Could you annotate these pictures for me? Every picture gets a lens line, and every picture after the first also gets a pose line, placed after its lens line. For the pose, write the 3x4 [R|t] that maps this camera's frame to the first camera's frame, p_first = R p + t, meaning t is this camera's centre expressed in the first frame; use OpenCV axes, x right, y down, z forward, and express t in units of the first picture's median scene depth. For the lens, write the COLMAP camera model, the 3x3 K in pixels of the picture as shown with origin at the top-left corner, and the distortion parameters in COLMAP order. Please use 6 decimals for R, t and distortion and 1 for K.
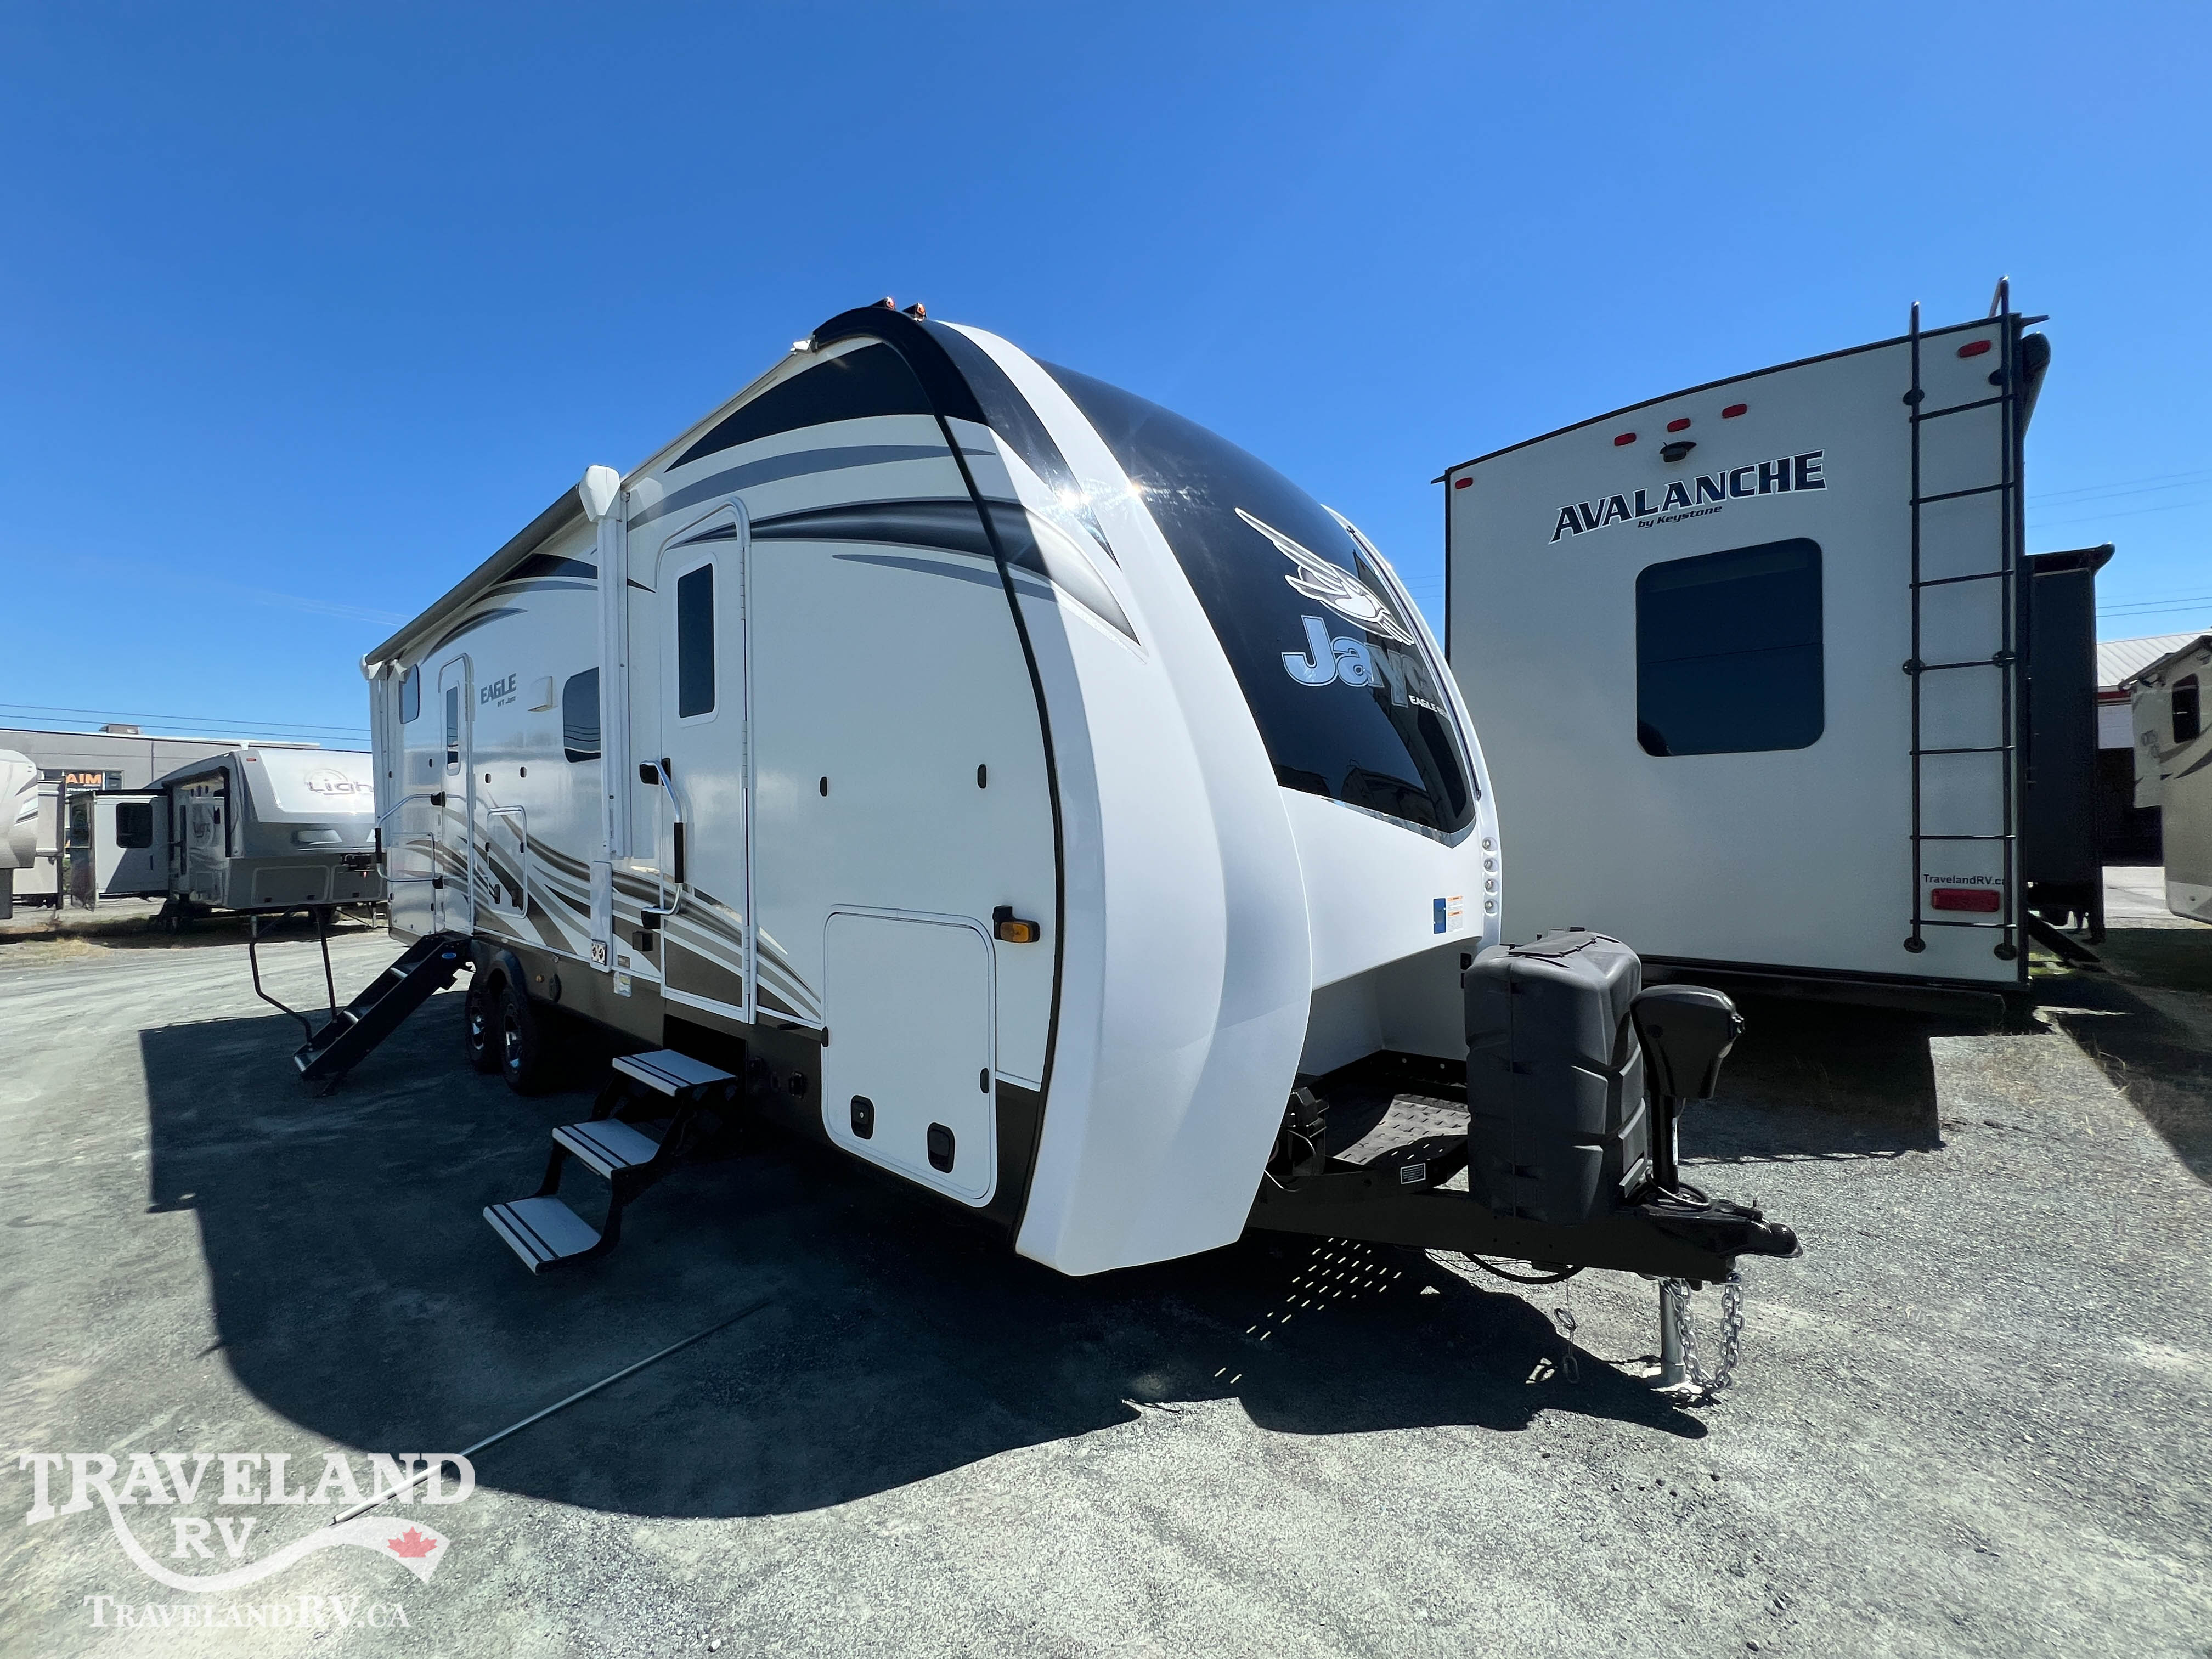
lens RADIAL K [[878.8, 0, 1107.7], [0, 878.8, 839.9], [0, 0, 1]] dist [0.000845, 0.000234]
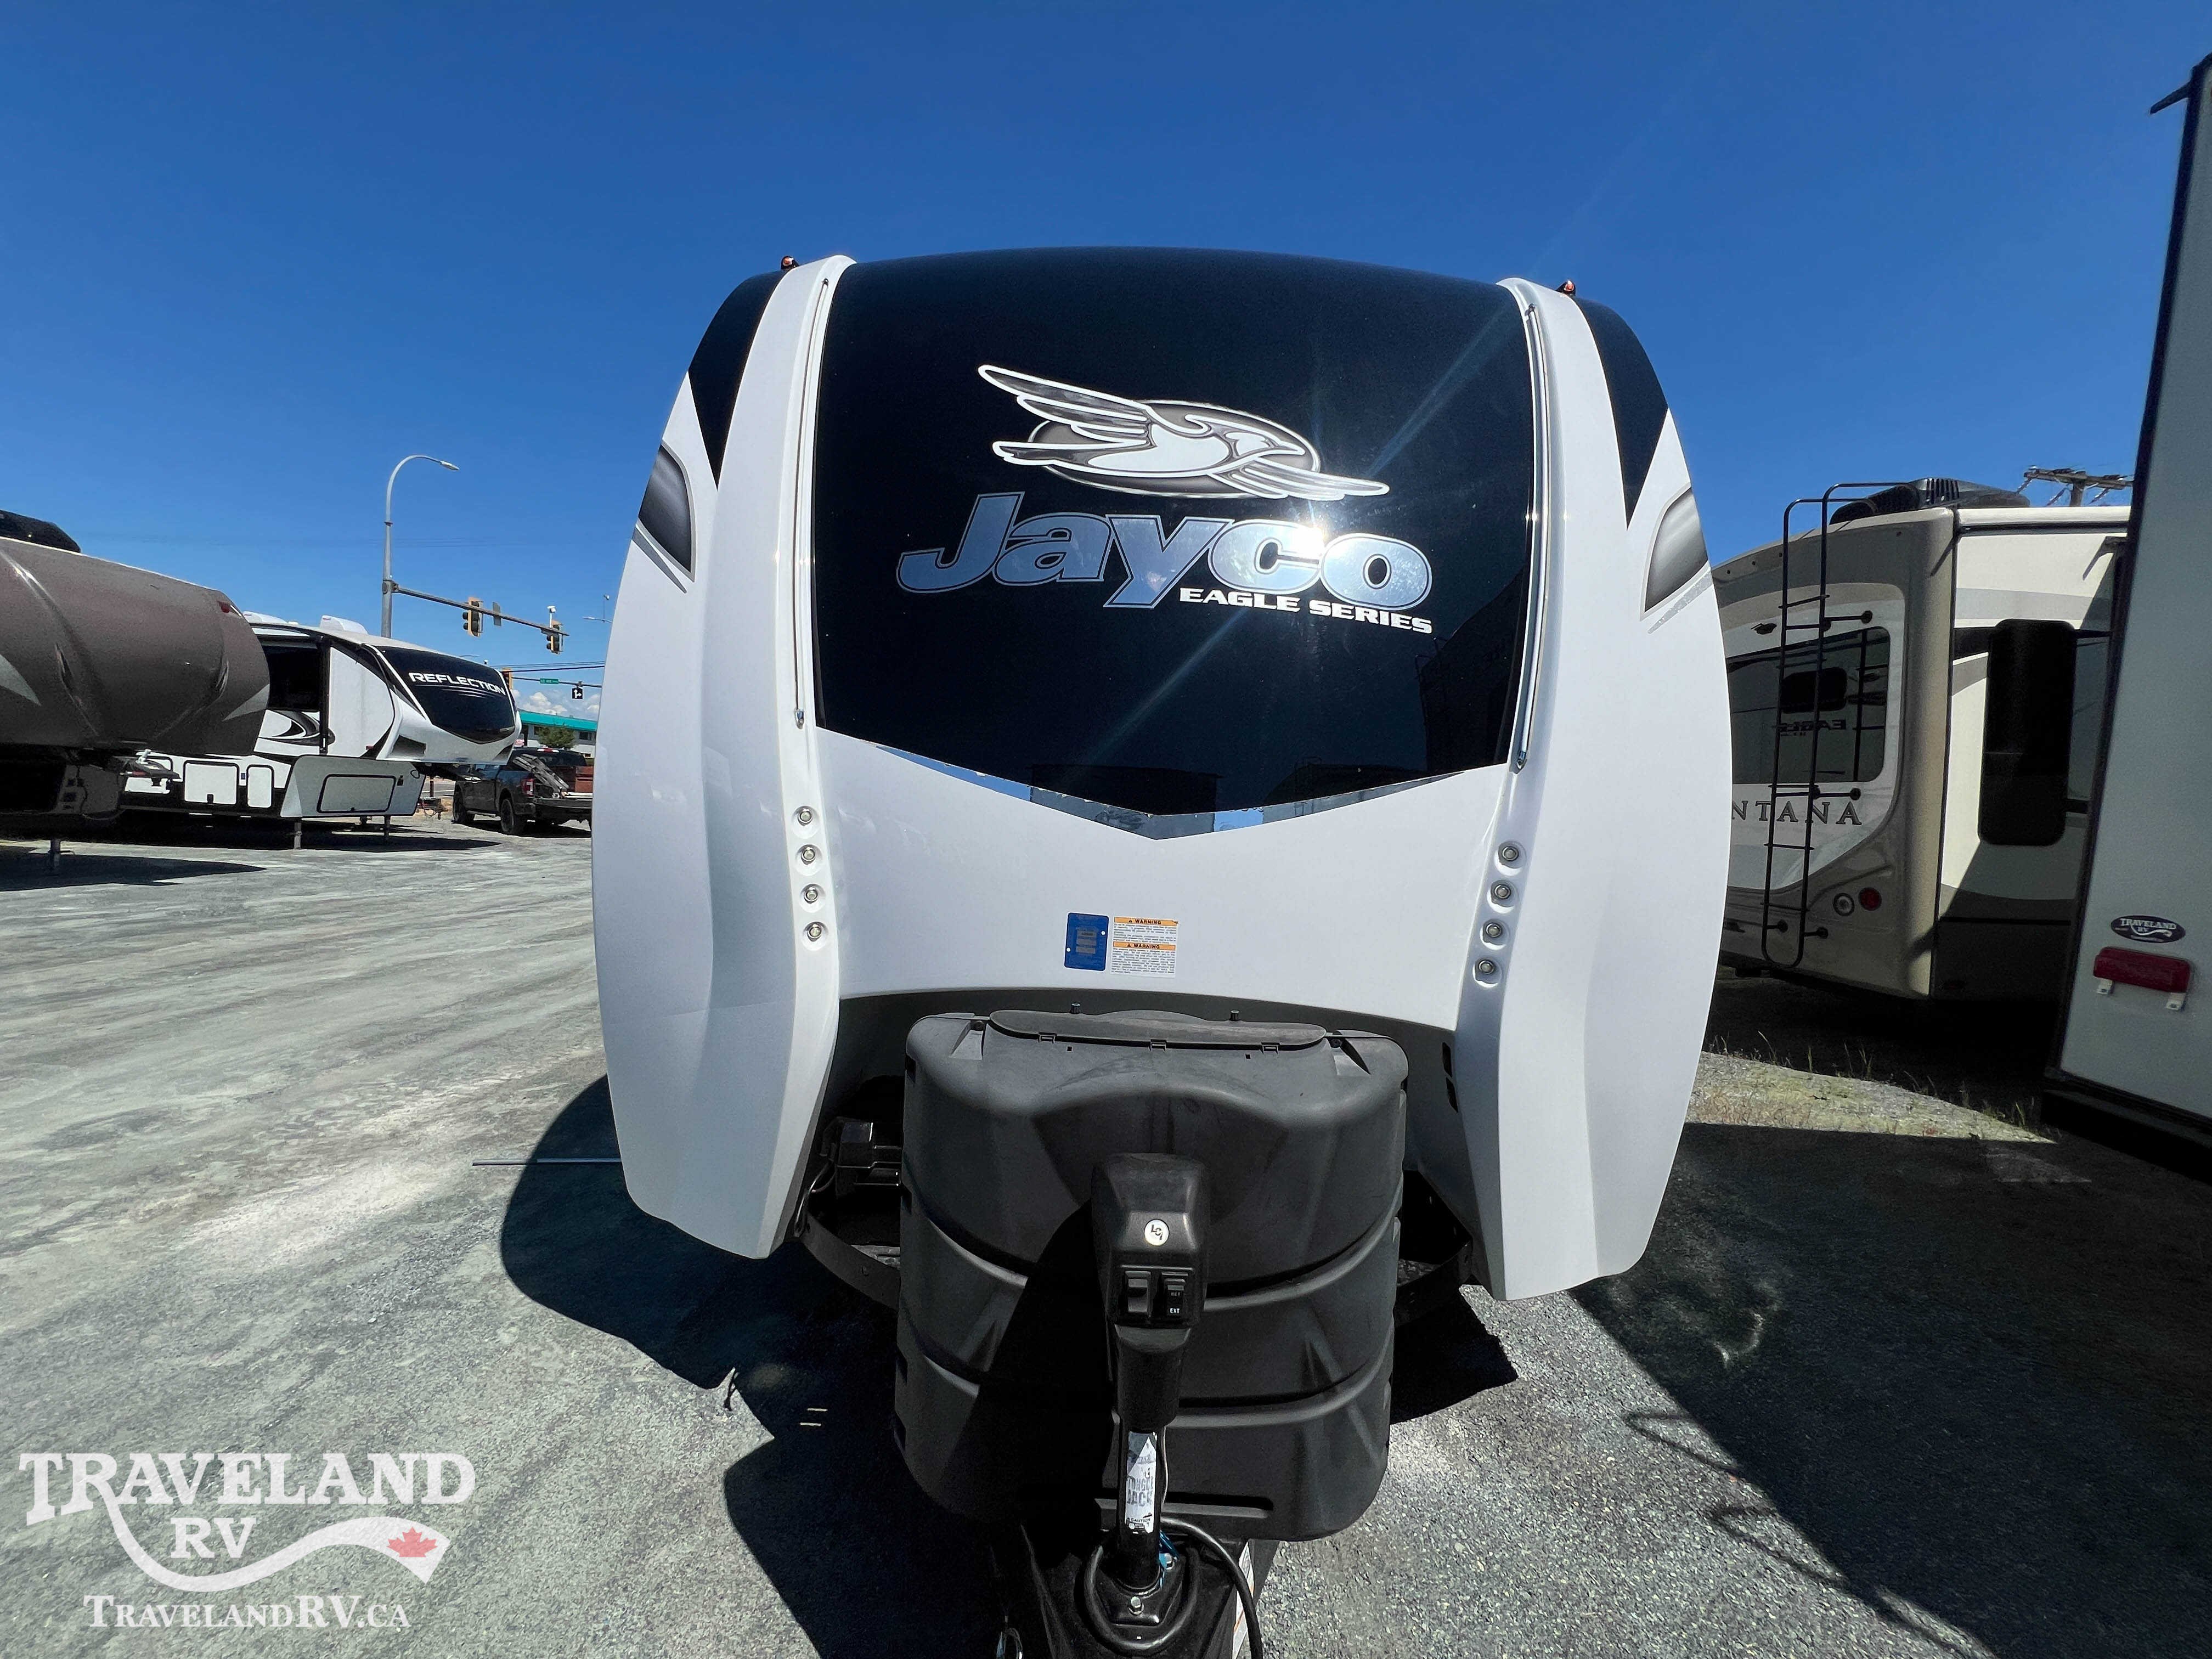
lens RADIAL K [[890.0, 0, 1106.2], [0, 890.0, 832.4], [0, 0, 1]] dist [-0.001250, 0.000064]
pose [[0.652630, 0.089554, -0.752366, 0.947572], [-0.060095, 0.995980, 0.066423, -0.038330], [0.755290, 0.001864, 0.655388, 0.655614]]
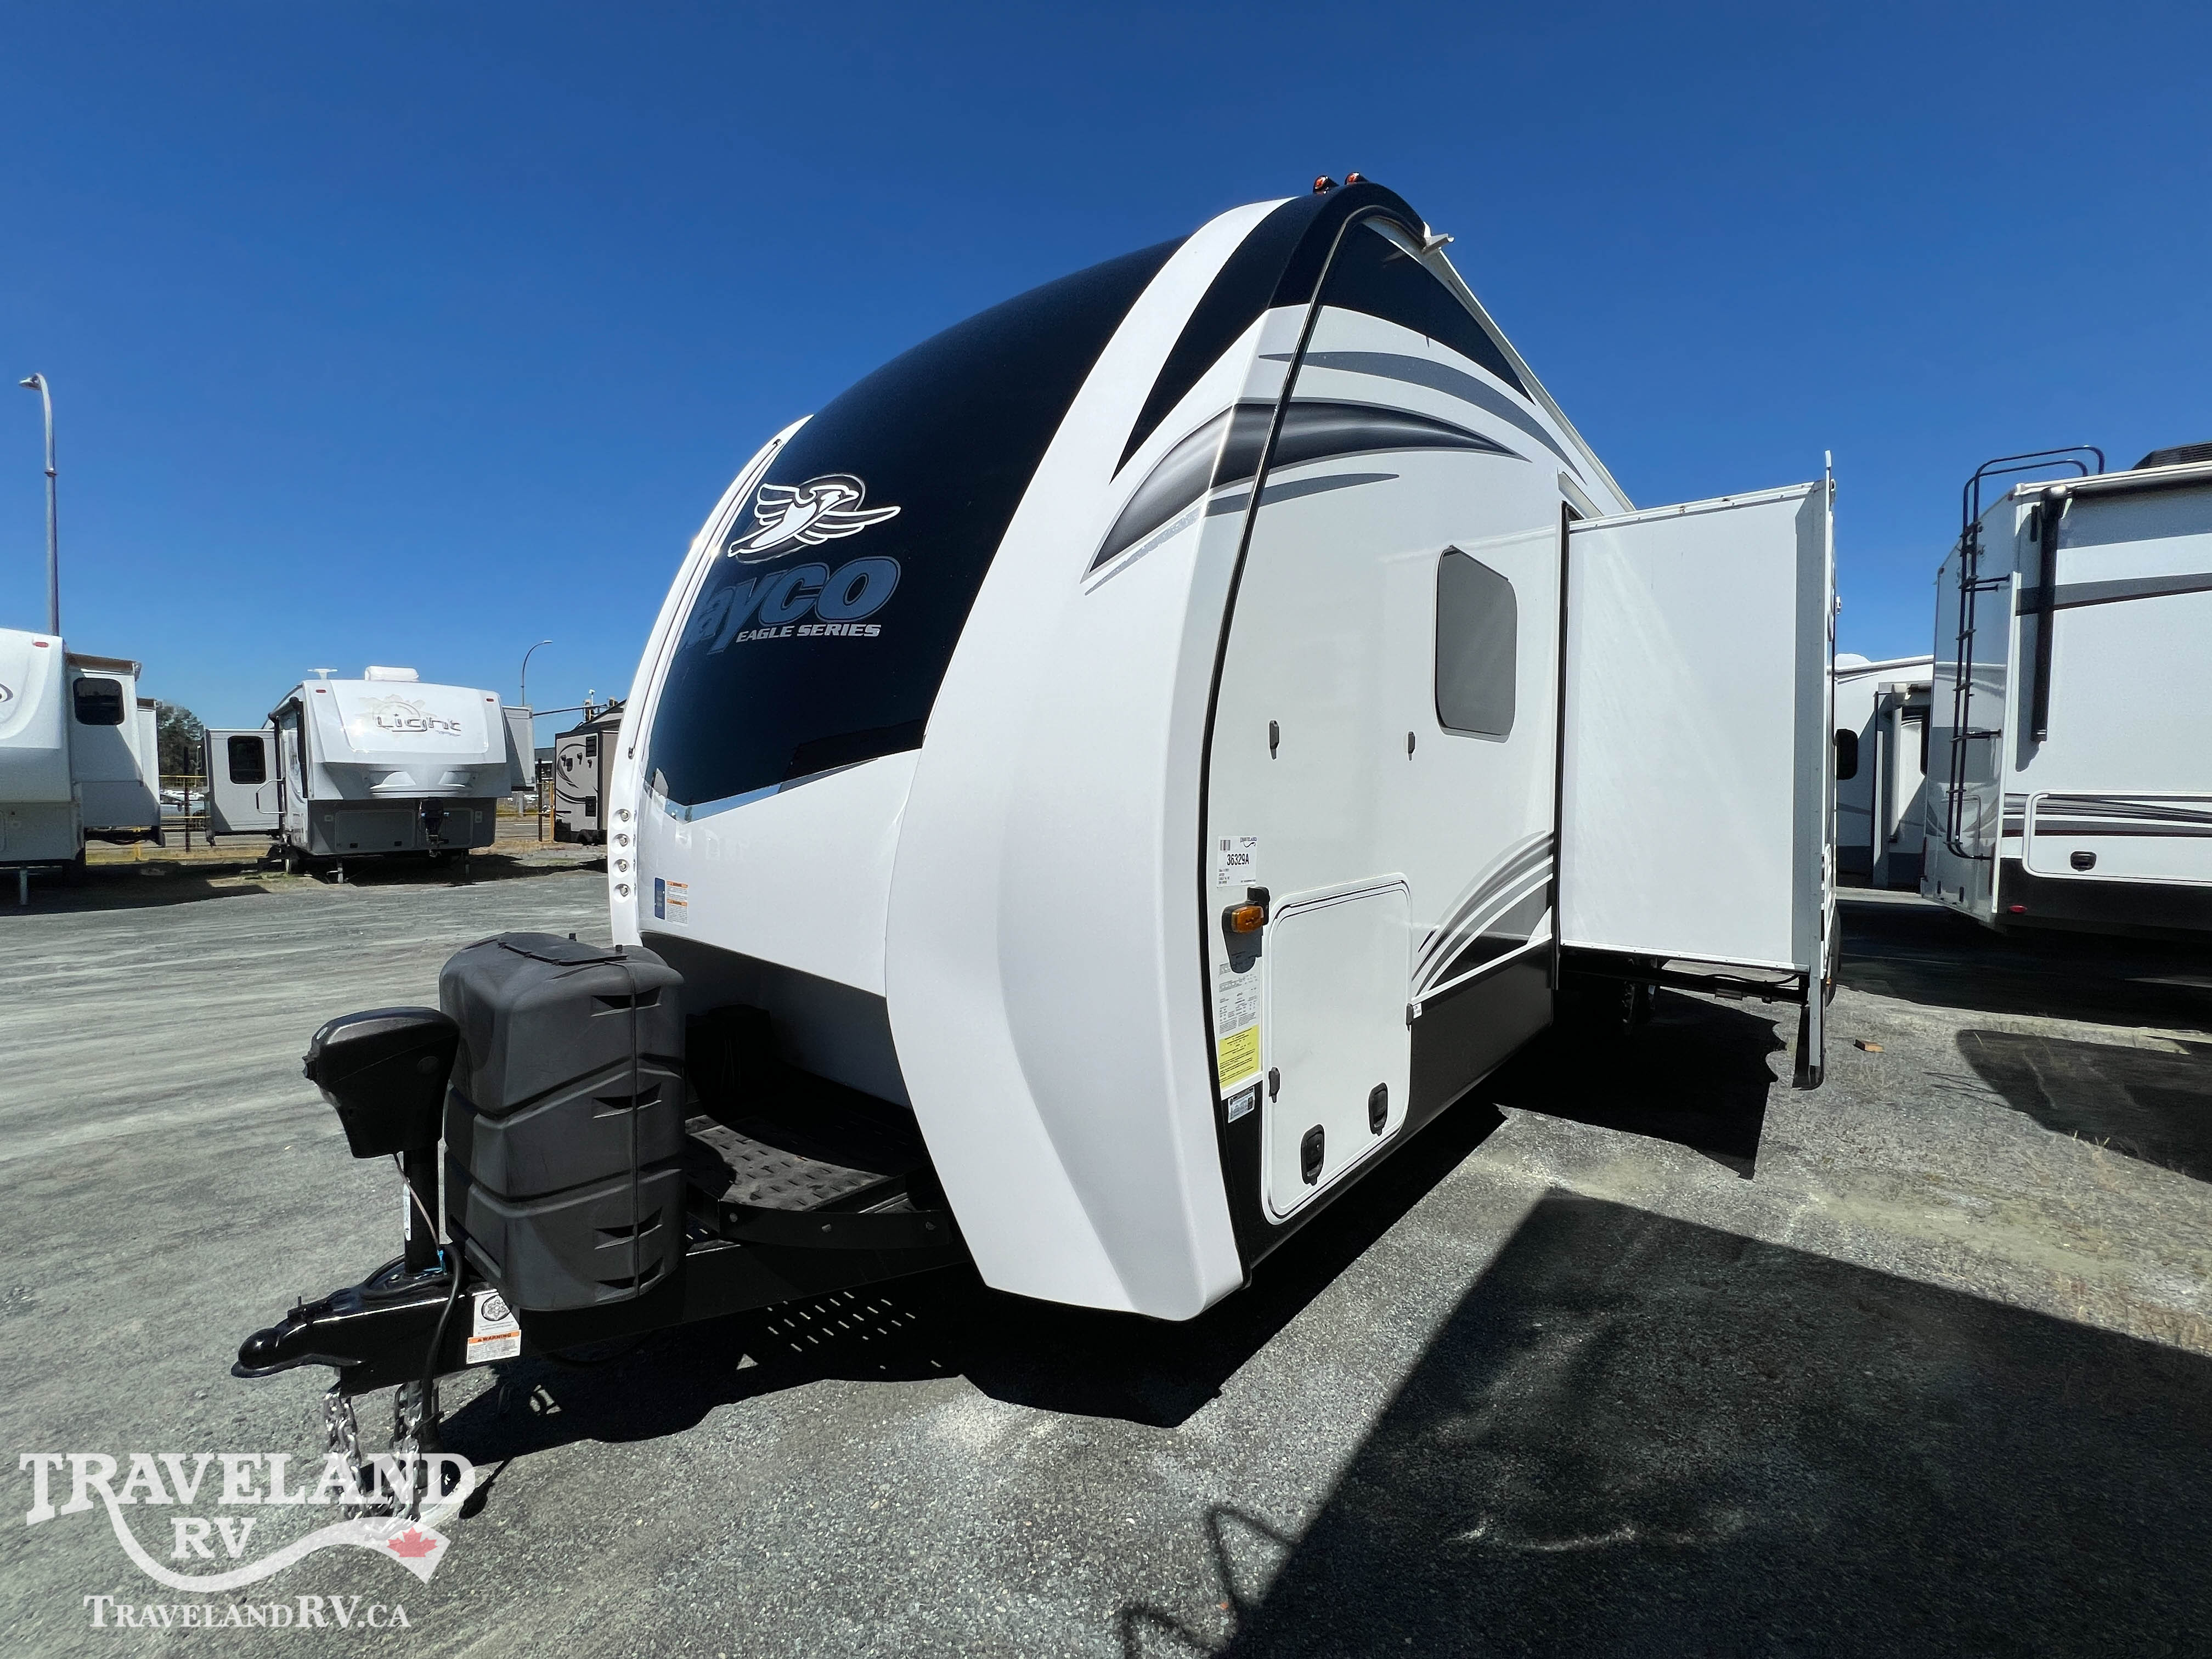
lens RADIAL K [[894.7, 0, 1107.2], [0, 894.7, 836.7], [0, 0, 1]] dist [0.002827, 0.000329]
pose [[0.039614, 0.066842, -0.996977, 1.405643], [-0.008307, 0.997748, 0.066564, -0.043102], [0.999181, 0.005645, 0.040080, 1.547224]]
